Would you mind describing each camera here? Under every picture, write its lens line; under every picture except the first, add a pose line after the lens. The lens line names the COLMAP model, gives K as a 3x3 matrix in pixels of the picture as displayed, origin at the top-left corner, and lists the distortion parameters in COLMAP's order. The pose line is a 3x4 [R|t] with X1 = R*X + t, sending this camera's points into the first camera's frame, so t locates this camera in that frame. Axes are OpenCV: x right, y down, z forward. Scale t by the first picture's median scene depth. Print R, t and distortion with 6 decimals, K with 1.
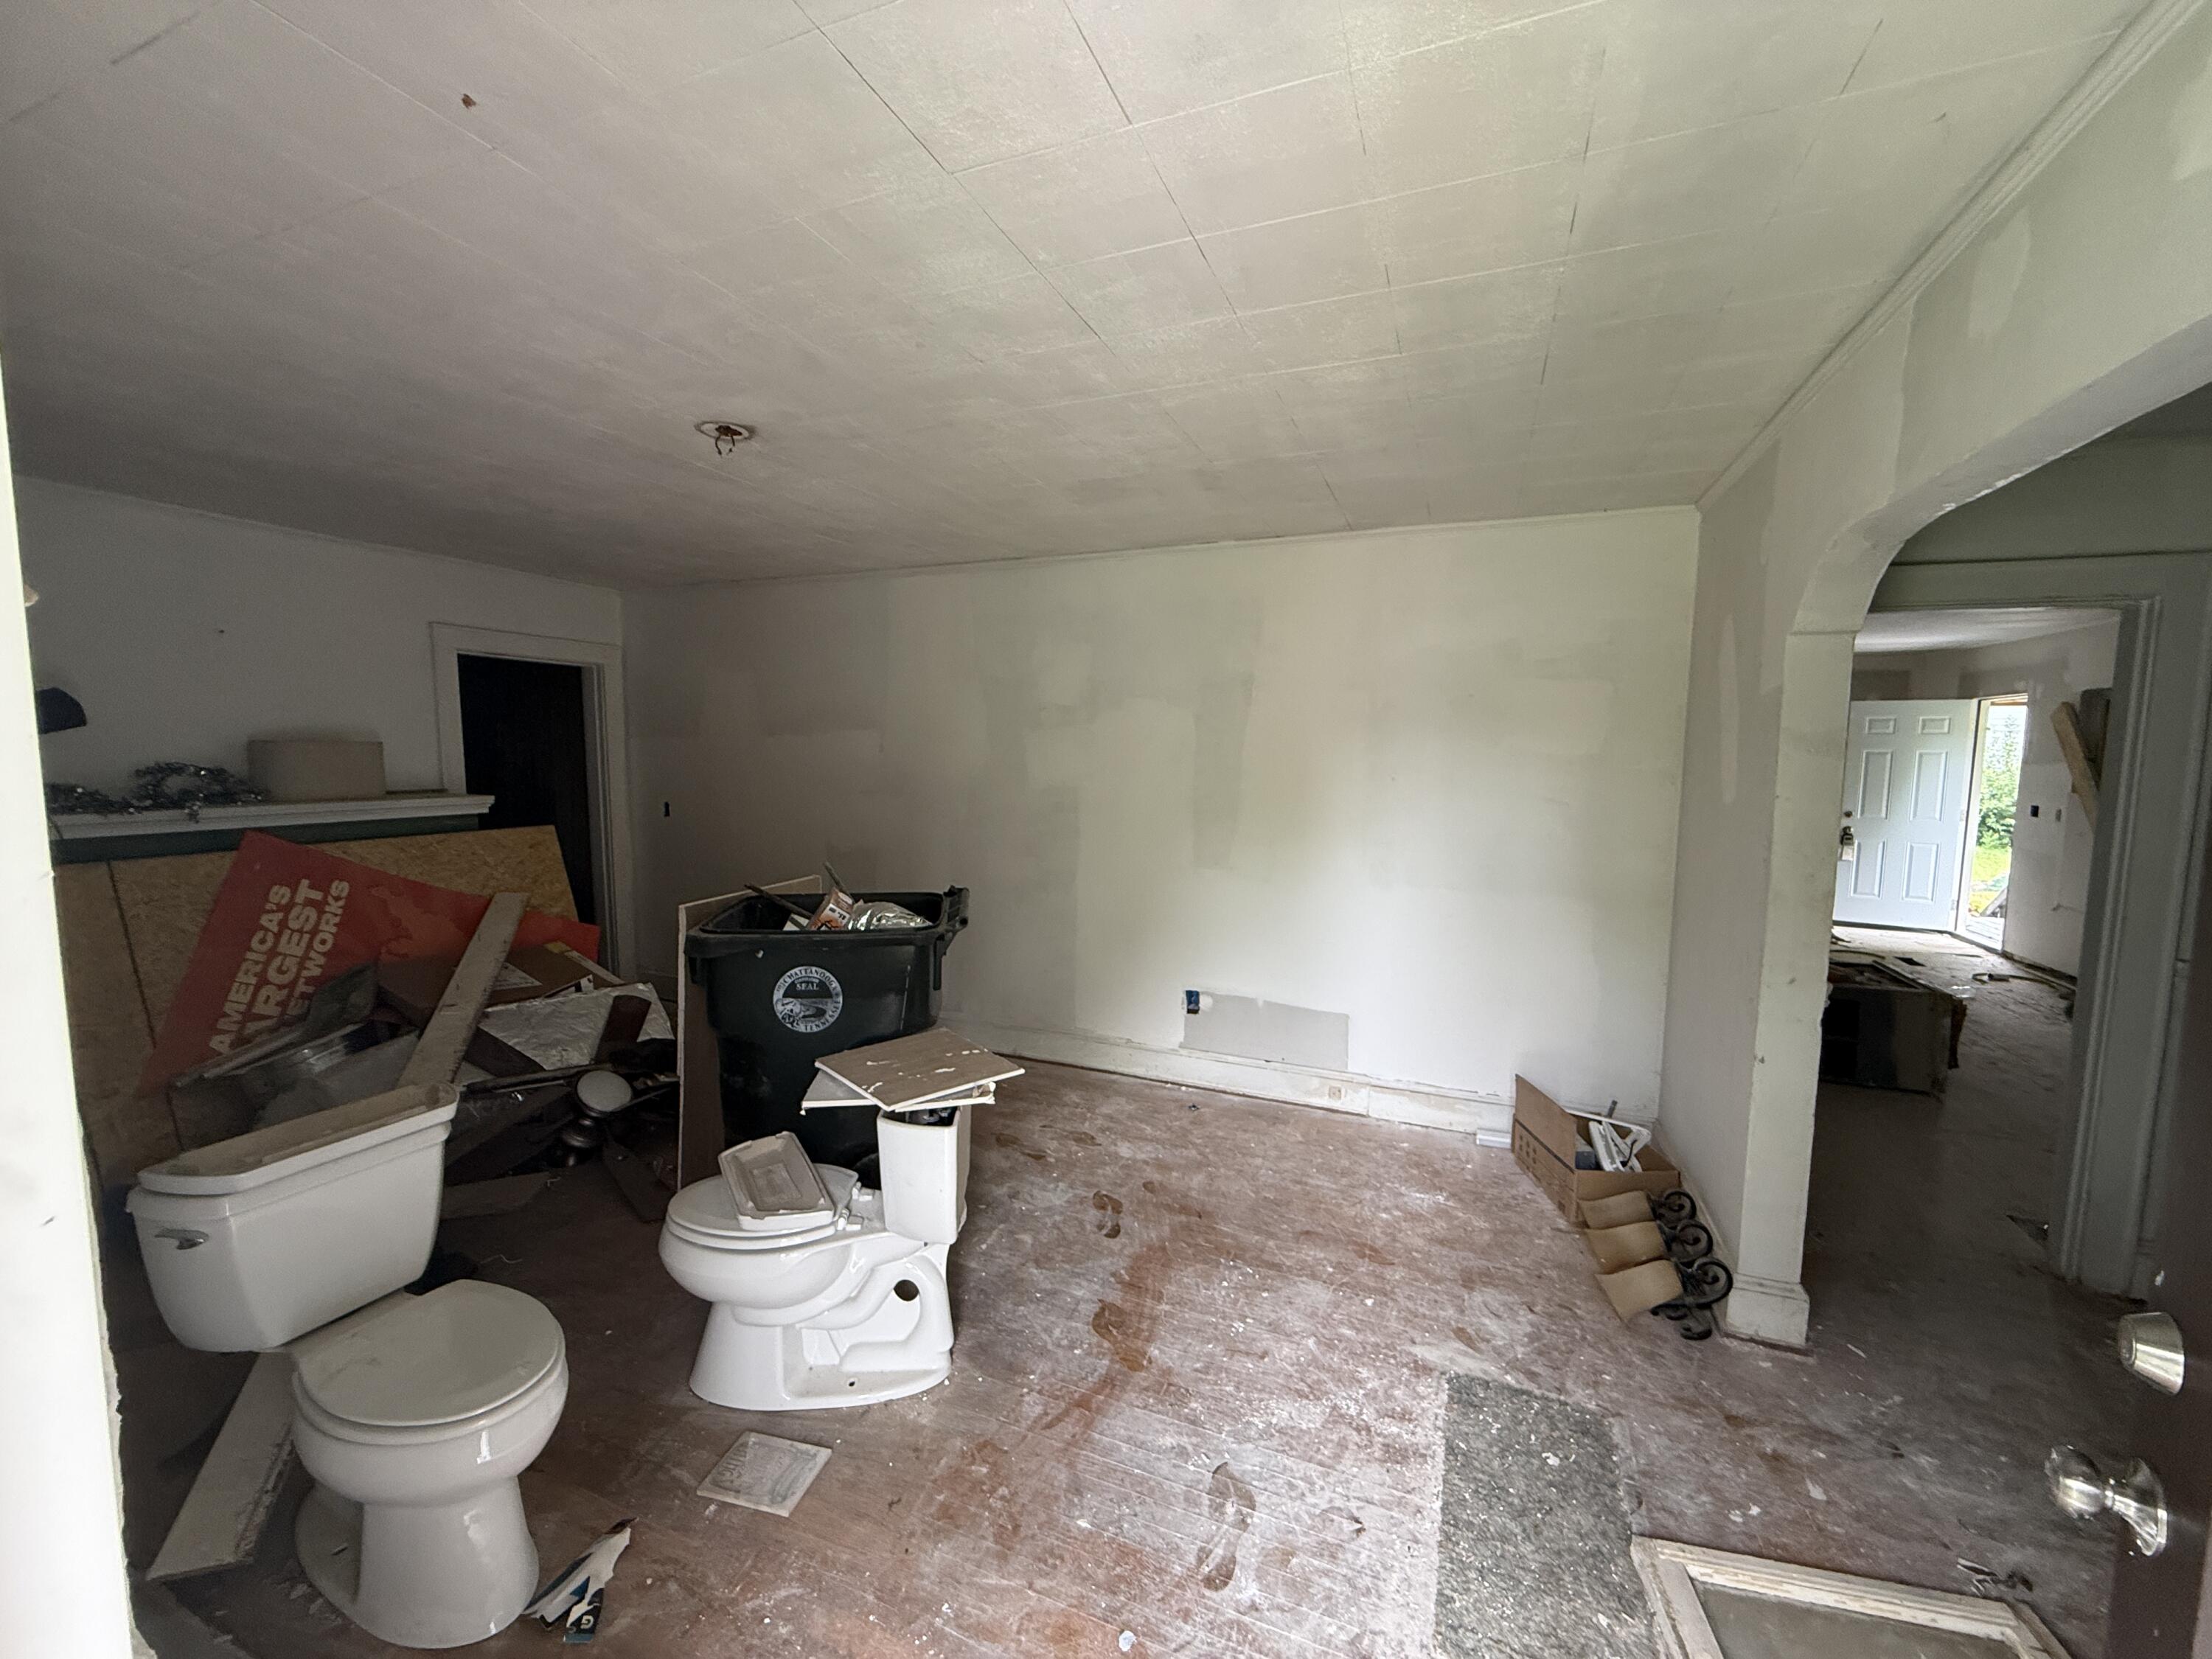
lens RADIAL K [[882.5, 0, 1102.3], [0, 882.5, 827.8], [0, 0, 1]] dist [-0.002234, 0.000020]
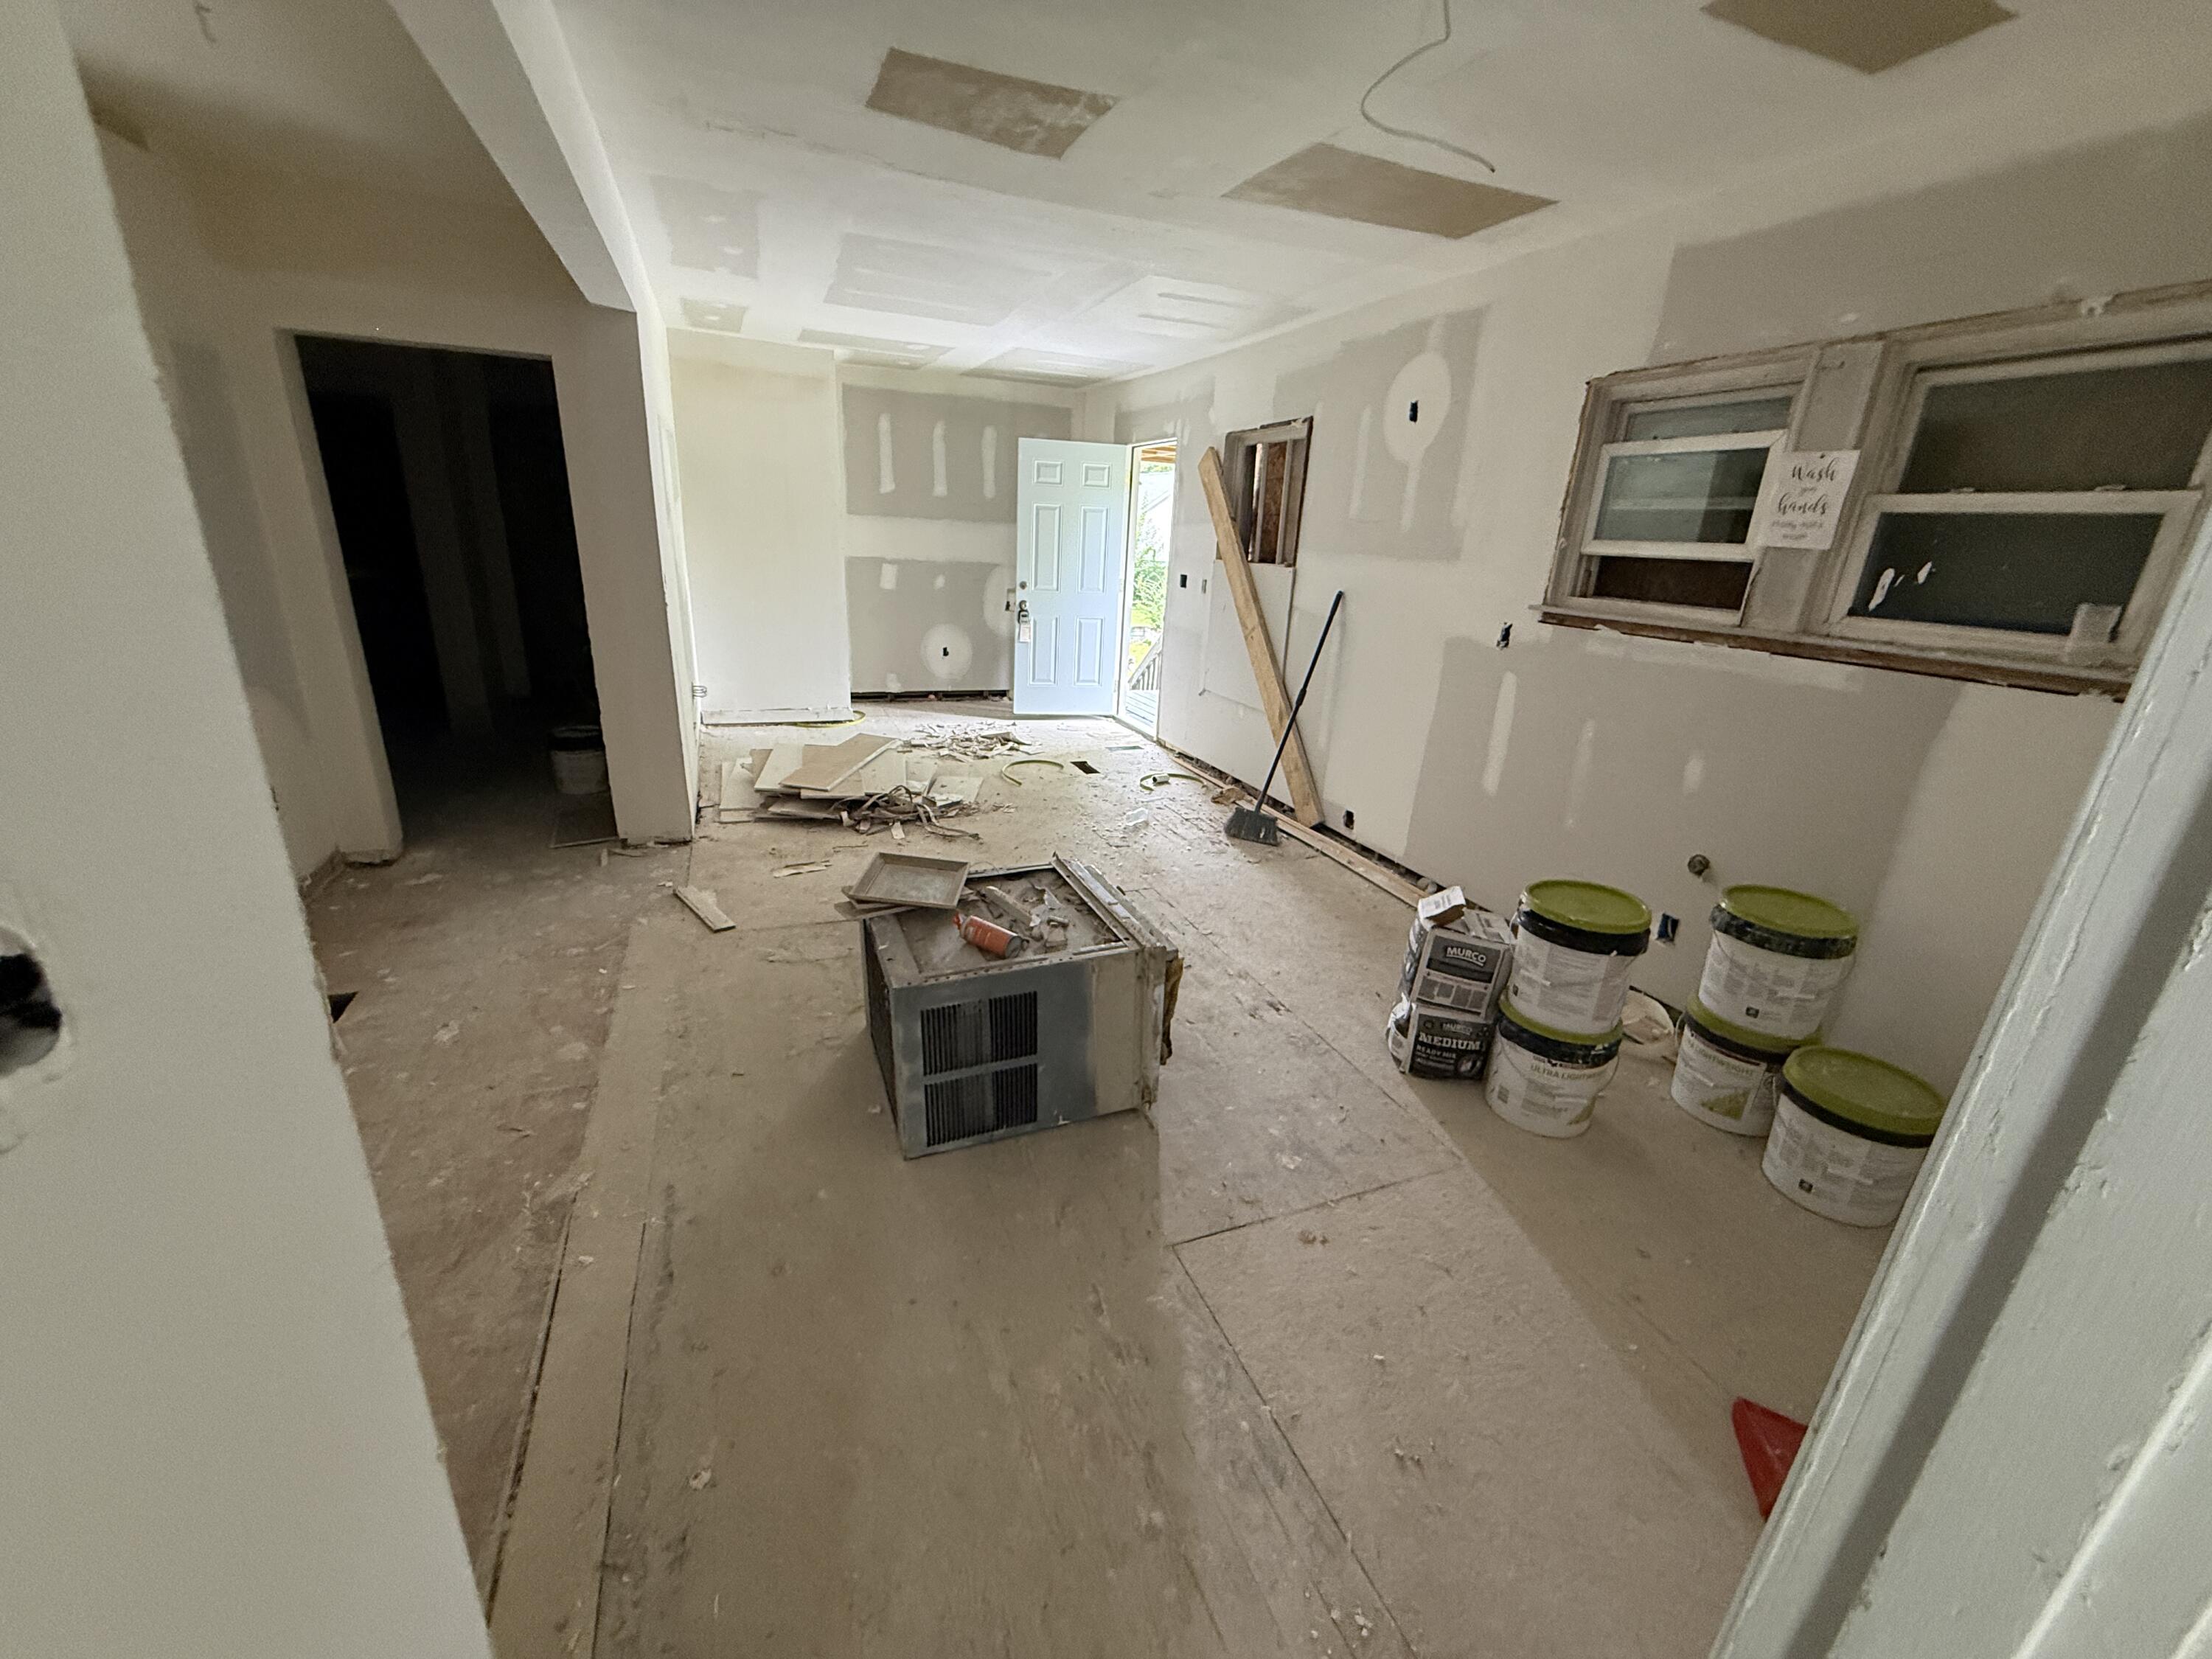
lens RADIAL K [[882.5, 0, 1099.1], [0, 882.5, 832.7], [0, 0, 1]] dist [-0.002234, 0.000020]
pose [[0.713681, -0.207439, 0.669050, 0.368744], [0.024755, 0.962016, 0.271867, -0.019148], [-0.700033, -0.177464, 0.691708, 0.418660]]
